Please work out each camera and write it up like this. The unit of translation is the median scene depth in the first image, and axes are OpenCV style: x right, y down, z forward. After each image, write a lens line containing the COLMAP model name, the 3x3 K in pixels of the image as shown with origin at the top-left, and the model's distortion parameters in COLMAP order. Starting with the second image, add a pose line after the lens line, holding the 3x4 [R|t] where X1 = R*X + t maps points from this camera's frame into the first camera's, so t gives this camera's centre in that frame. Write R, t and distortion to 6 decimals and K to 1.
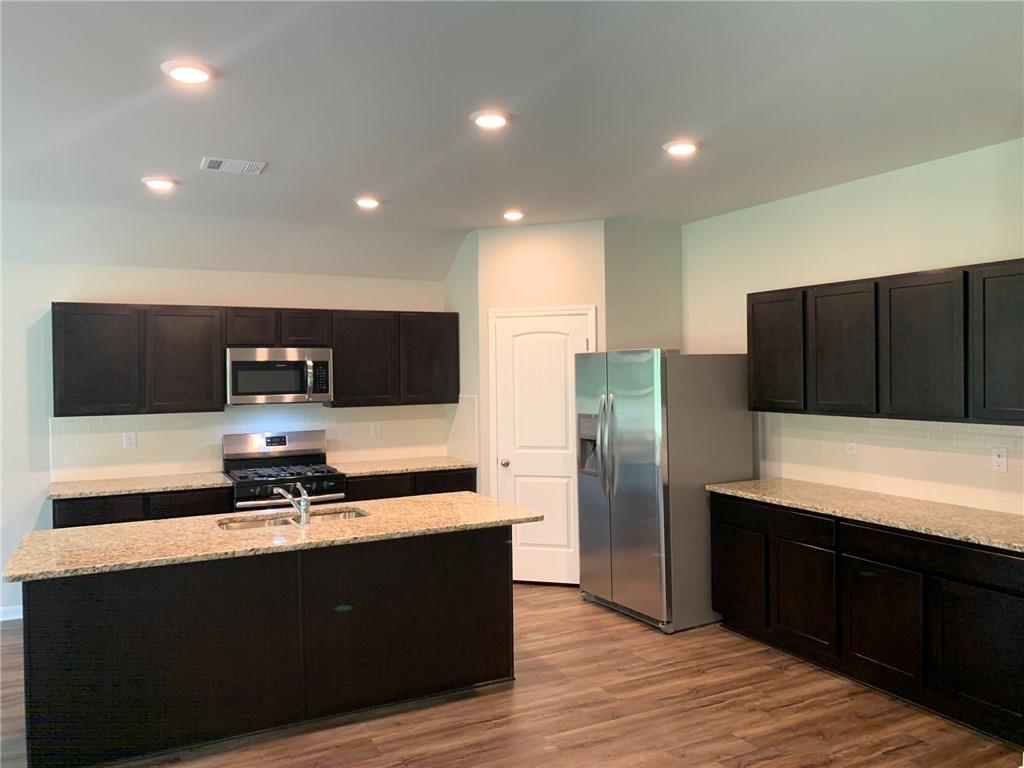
lens RADIAL K [[778.2, 0, 512.0], [0, 778.2, 384.0], [0, 0, 1]] dist [0.184409, -0.000263]
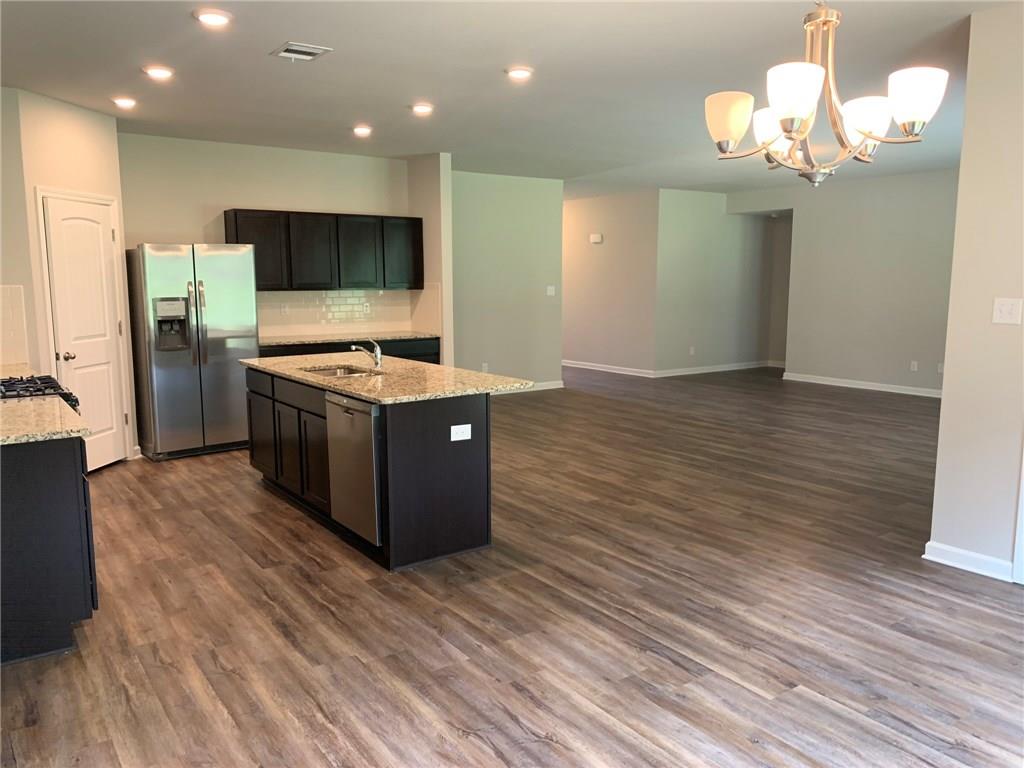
lens RADIAL K [[794.0, 0, 499.0], [0, 794.0, 382.3], [0, 0, 1]] dist [0.092215, -0.196275]
pose [[-0.104424, -0.127698, 0.986301, -1.104117], [0.013921, 0.991438, 0.129837, 0.014226], [-0.994435, 0.027289, -0.101752, 0.628332]]
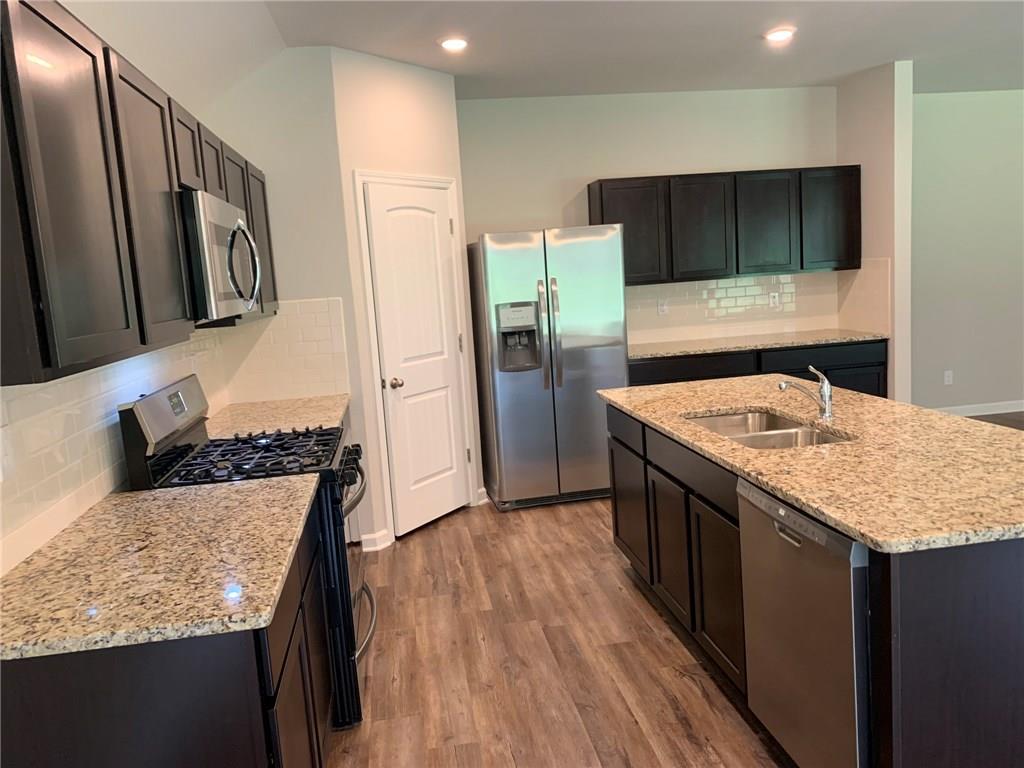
lens RADIAL K [[794.0, 0, 499.0], [0, 794.0, 382.3], [0, 0, 1]] dist [0.092215, -0.196275]
pose [[0.347799, -0.147338, 0.925920, -0.736595], [0.074340, 0.988799, 0.129420, 0.009012], [-0.934617, 0.023820, 0.354857, 0.685964]]
